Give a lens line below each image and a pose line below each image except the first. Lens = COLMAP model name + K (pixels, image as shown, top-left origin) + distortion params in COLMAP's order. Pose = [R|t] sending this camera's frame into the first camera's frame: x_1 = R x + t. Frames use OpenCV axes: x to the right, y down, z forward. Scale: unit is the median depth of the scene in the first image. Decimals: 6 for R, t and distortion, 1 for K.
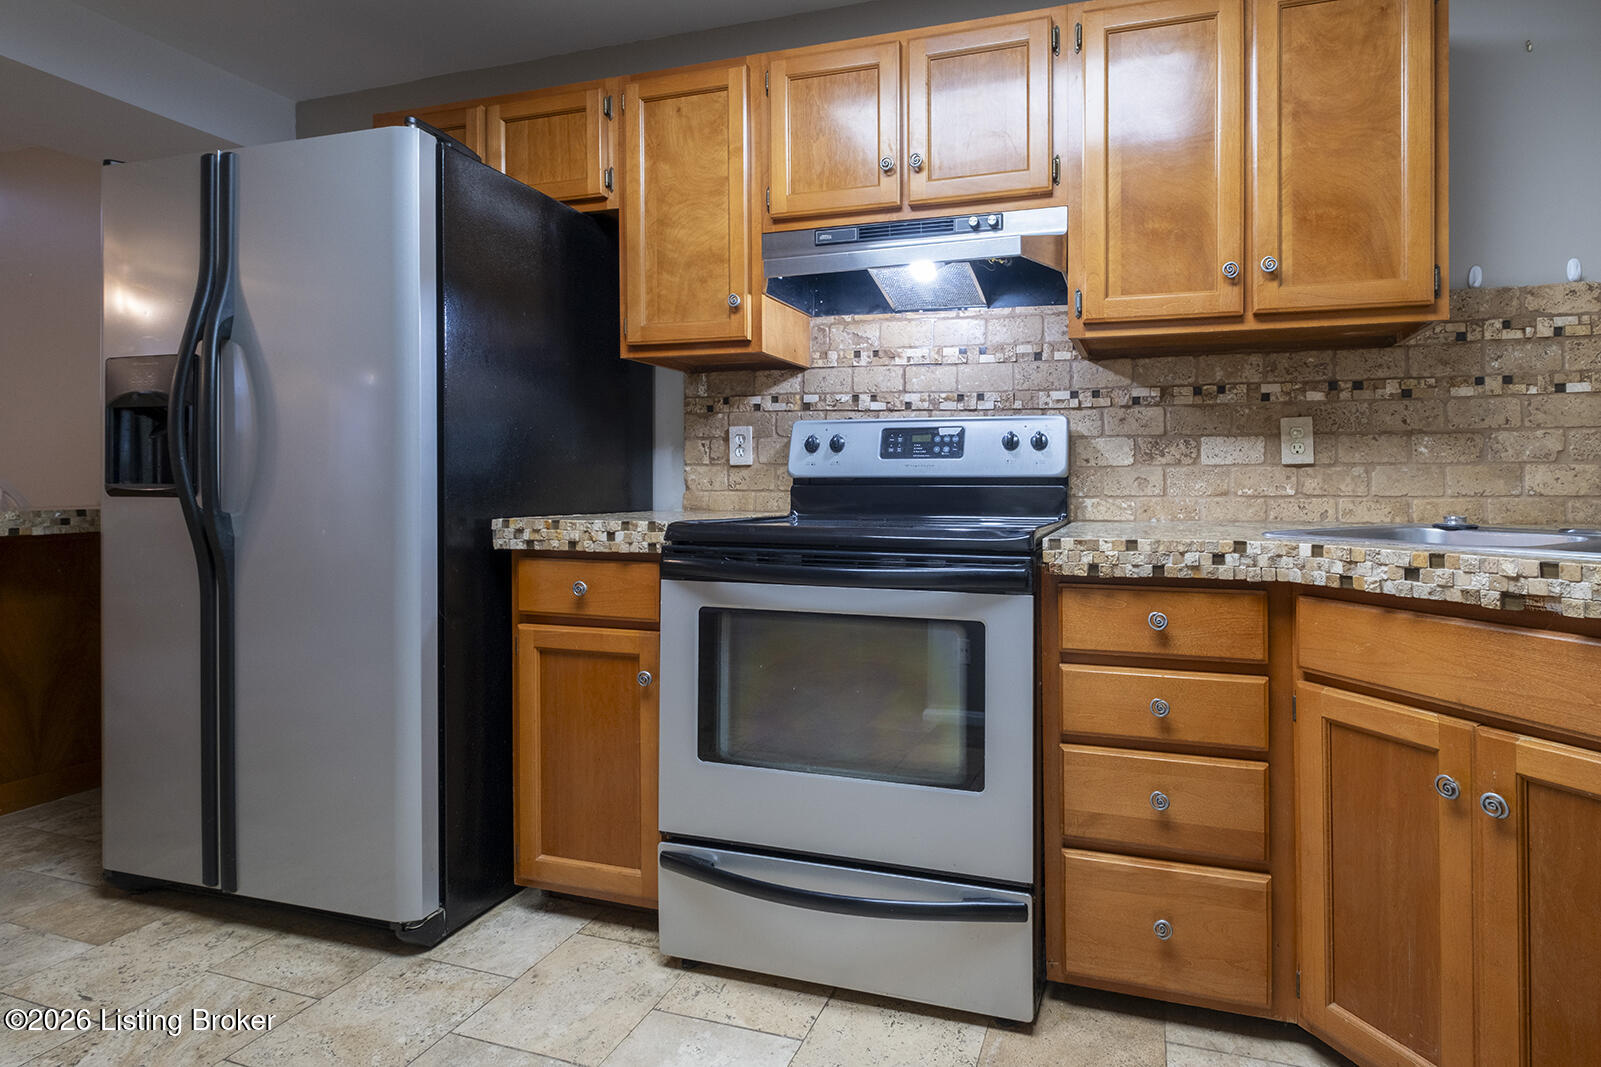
lens RADIAL K [[750.6, 0, 934.0], [0, 750.6, 488.9], [0, 0, 1]] dist [0.001163, -0.000196]
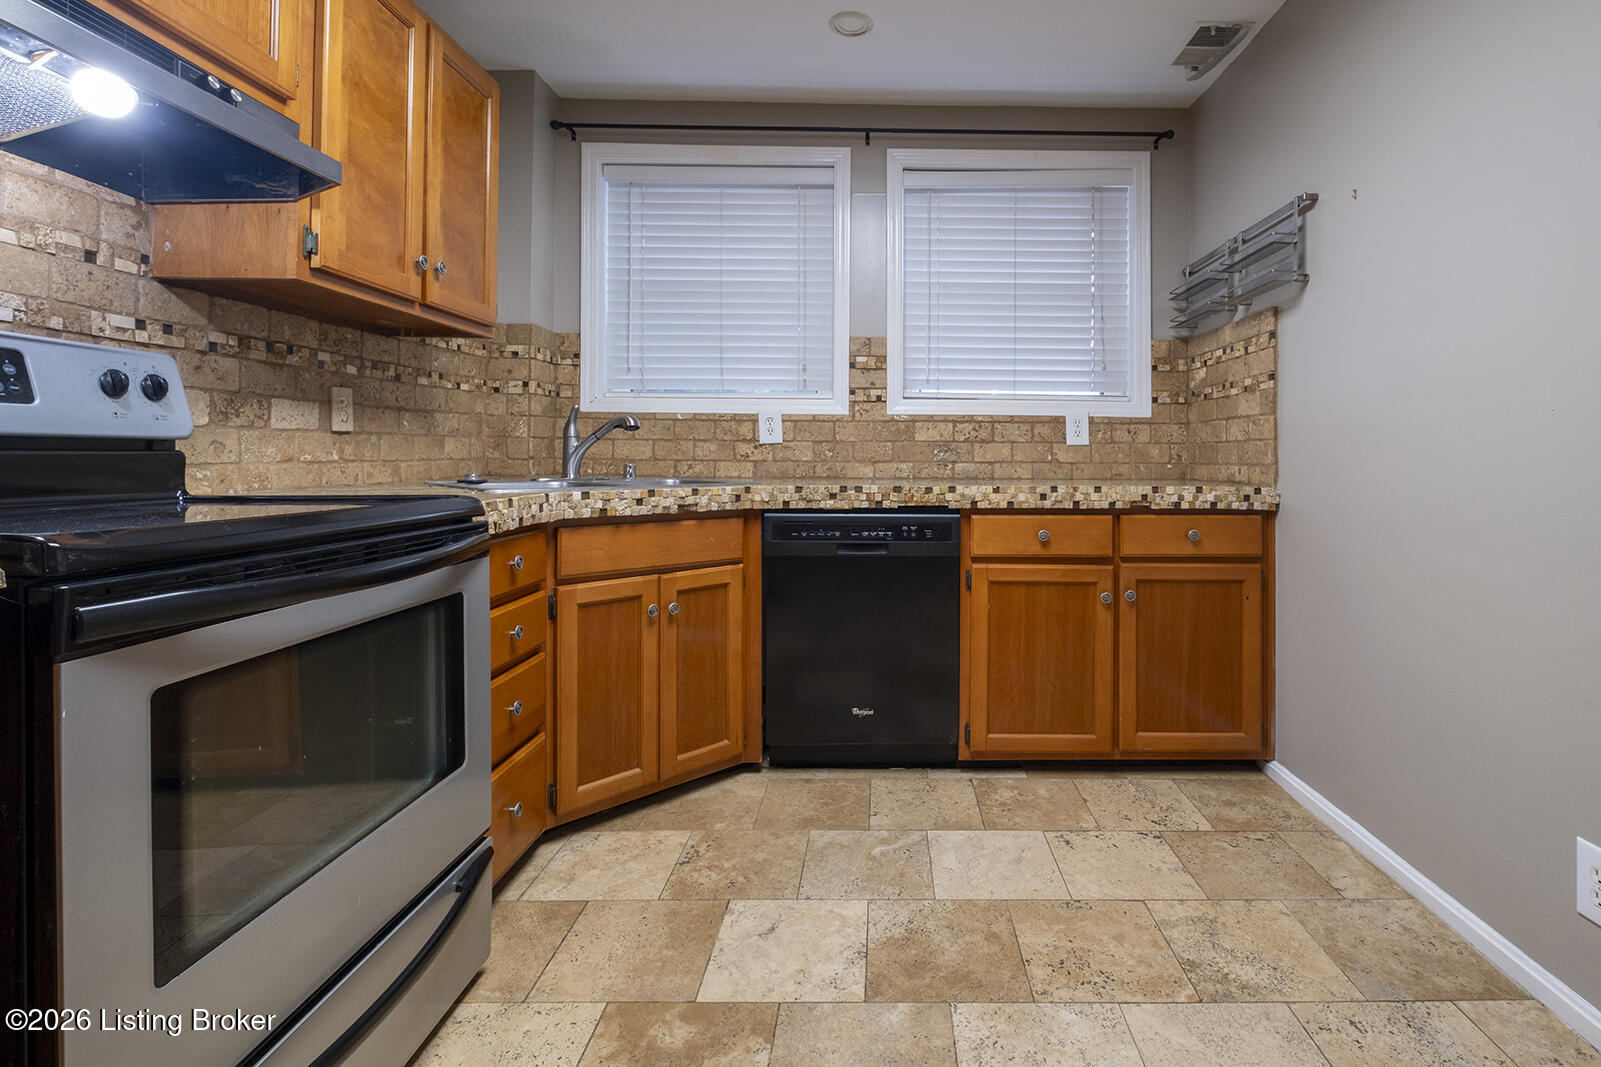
lens RADIAL K [[734.7, 0, 901.9], [0, 734.7, 459.9], [0, 0, 1]] dist [0.010100, -0.008374]
pose [[-0.283502, -0.009811, 0.958922, -0.773110], [-0.004975, 0.999949, 0.008760, -0.005458], [-0.958959, -0.002287, -0.283536, 0.547566]]
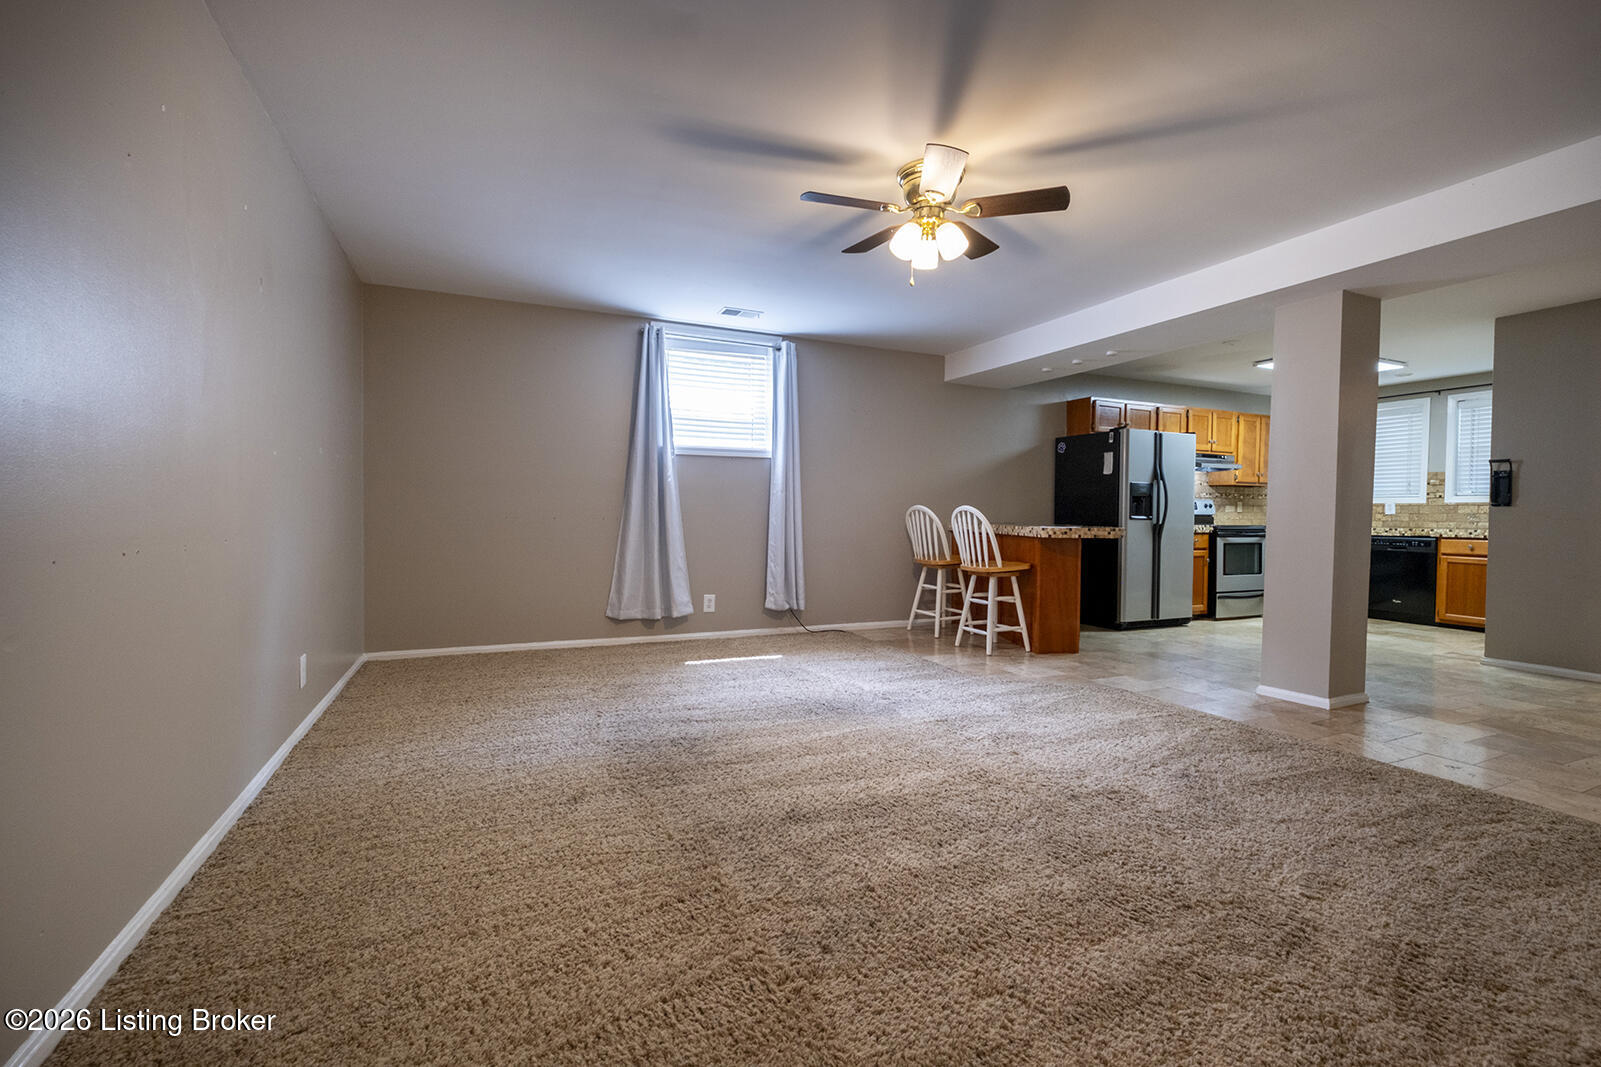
lens RADIAL K [[699.3, 0, 799.2], [0, 699.3, 524.7], [0, 0, 1]] dist [0.000663, -0.007529]
pose [[0.782965, -0.005665, 0.622040, -4.283740], [-0.006446, 0.999831, 0.017219, -0.013526], [-0.622032, -0.017492, 0.782796, -0.647952]]
